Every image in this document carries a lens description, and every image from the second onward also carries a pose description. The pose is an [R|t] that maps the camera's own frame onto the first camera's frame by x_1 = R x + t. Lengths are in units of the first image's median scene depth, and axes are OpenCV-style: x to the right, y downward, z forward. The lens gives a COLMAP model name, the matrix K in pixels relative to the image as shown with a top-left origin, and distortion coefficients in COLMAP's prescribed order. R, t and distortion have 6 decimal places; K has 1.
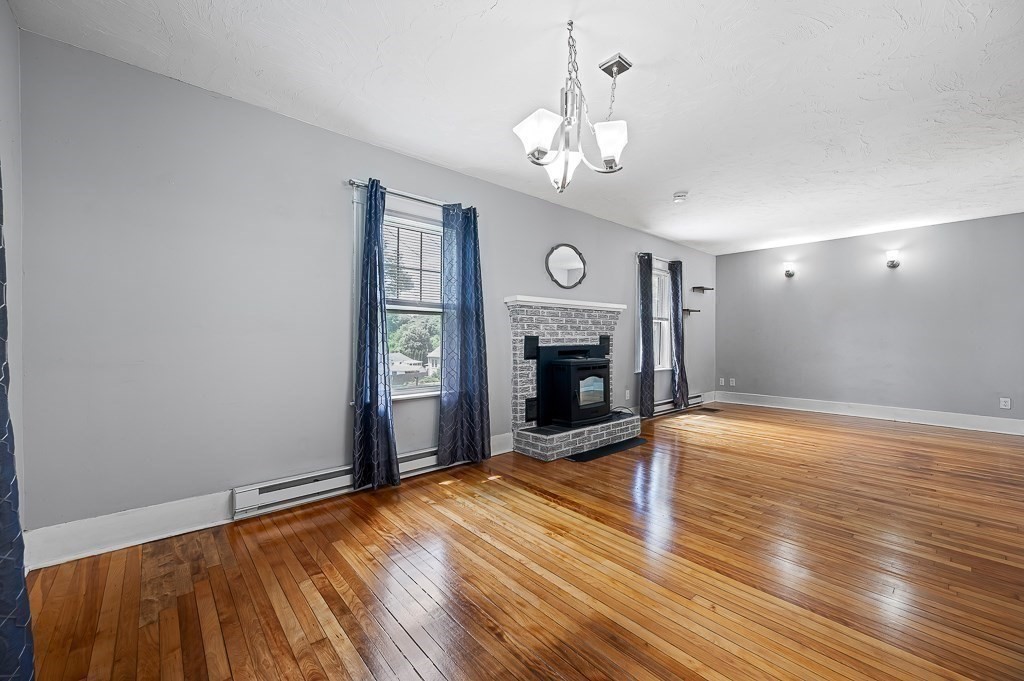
lens RADIAL K [[407.7, 0, 520.0], [0, 407.7, 339.5], [0, 0, 1]] dist [-0.000136, 0.000360]
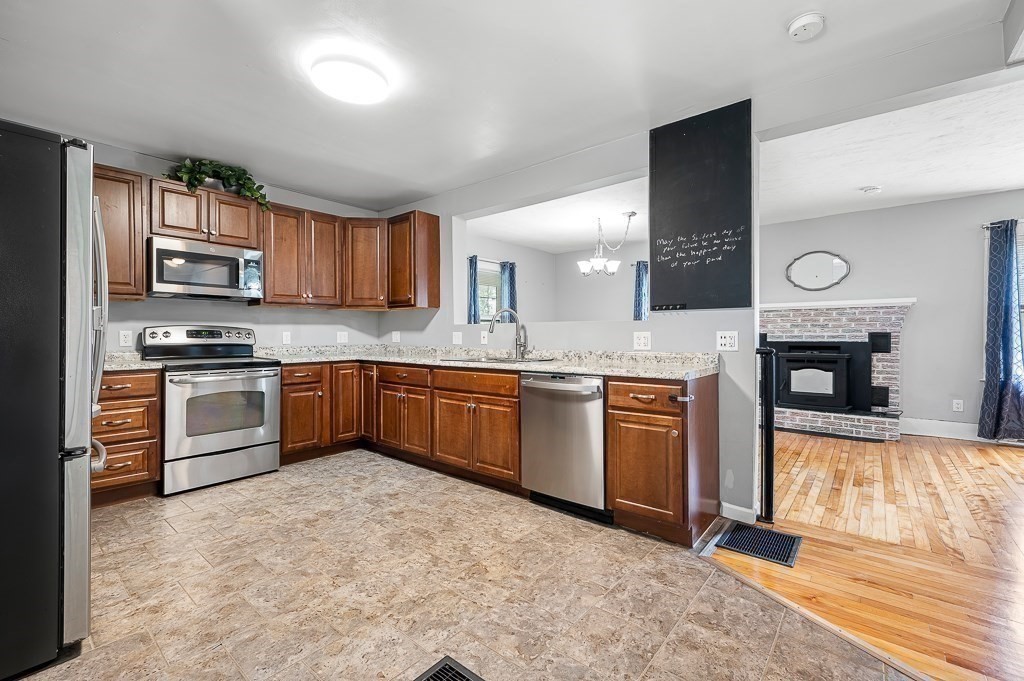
lens RADIAL K [[433.0, 0, 511.6], [0, 433.0, 340.4], [0, 0, 1]] dist [0.002016, -0.000243]
pose [[0.149382, 0.018559, -0.988605, 1.252331], [-0.001406, 0.999827, 0.018557, -0.009799], [0.988779, -0.001382, 0.149382, -0.004678]]
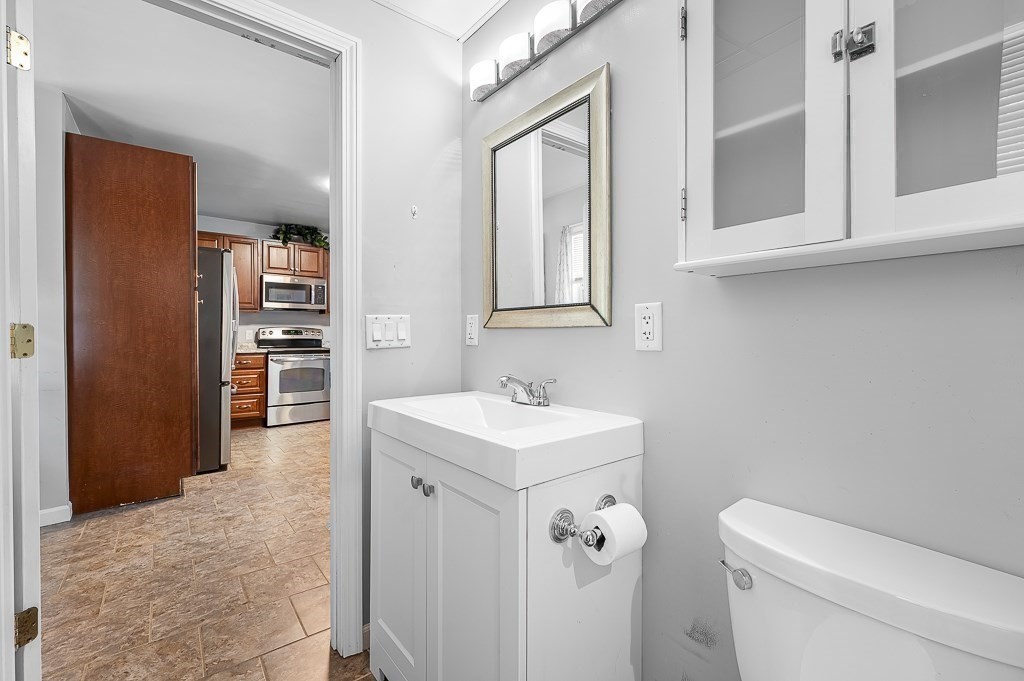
lens RADIAL K [[433.0, 0, 512.6], [0, 433.0, 336.4], [0, 0, 1]] dist [0.002016, -0.000243]
pose [[-0.044108, 0.012681, -0.998946, 1.657371], [-0.003385, 0.999912, 0.012842, -0.012933], [0.999021, 0.003948, -0.044061, 0.283532]]
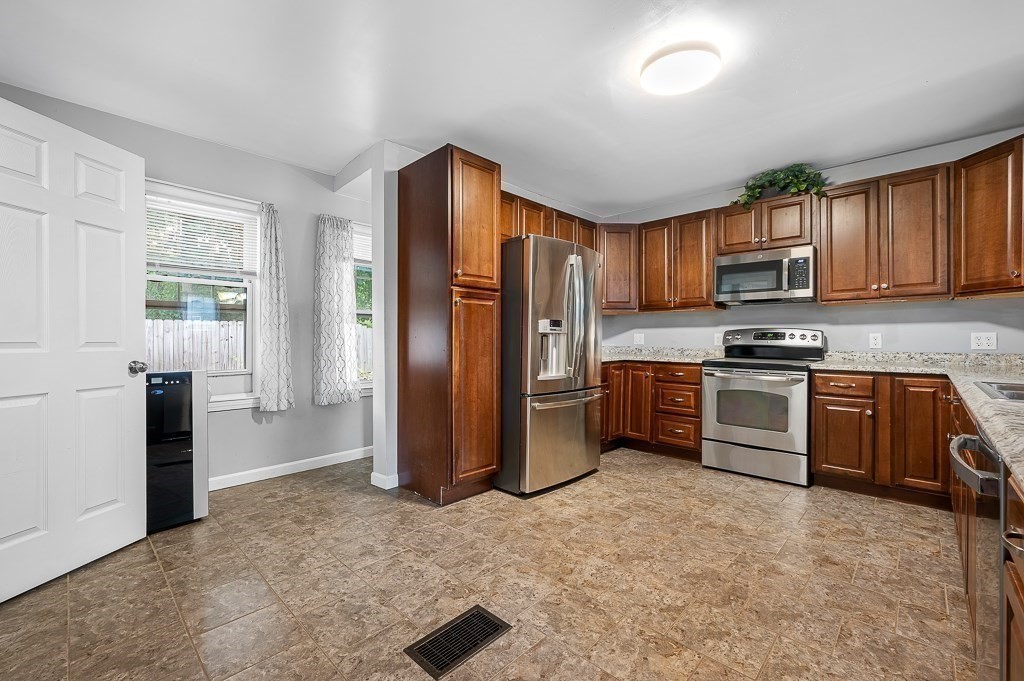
lens RADIAL K [[433.0, 0, 514.4], [0, 433.0, 342.1], [0, 0, 1]] dist [0.002016, -0.000243]
pose [[-0.995973, 0.002412, -0.089621, 0.922650], [0.001388, 0.999933, 0.011488, -0.003827], [0.089643, 0.011317, -0.995910, 0.388743]]
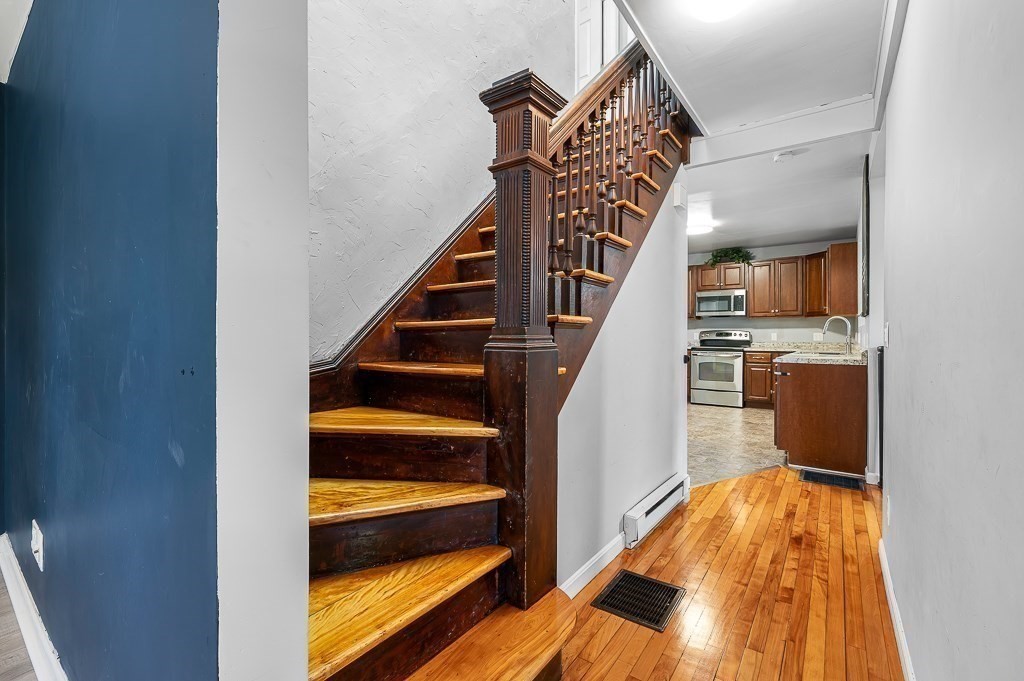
lens RADIAL K [[433.0, 0, 511.0], [0, 433.0, 344.7], [0, 0, 1]] dist [0.002016, -0.000243]
pose [[-0.981129, 0.008889, -0.193150, 1.487264], [0.003966, 0.999658, 0.025860, -0.013047], [0.193313, 0.024606, -0.980828, 1.077468]]
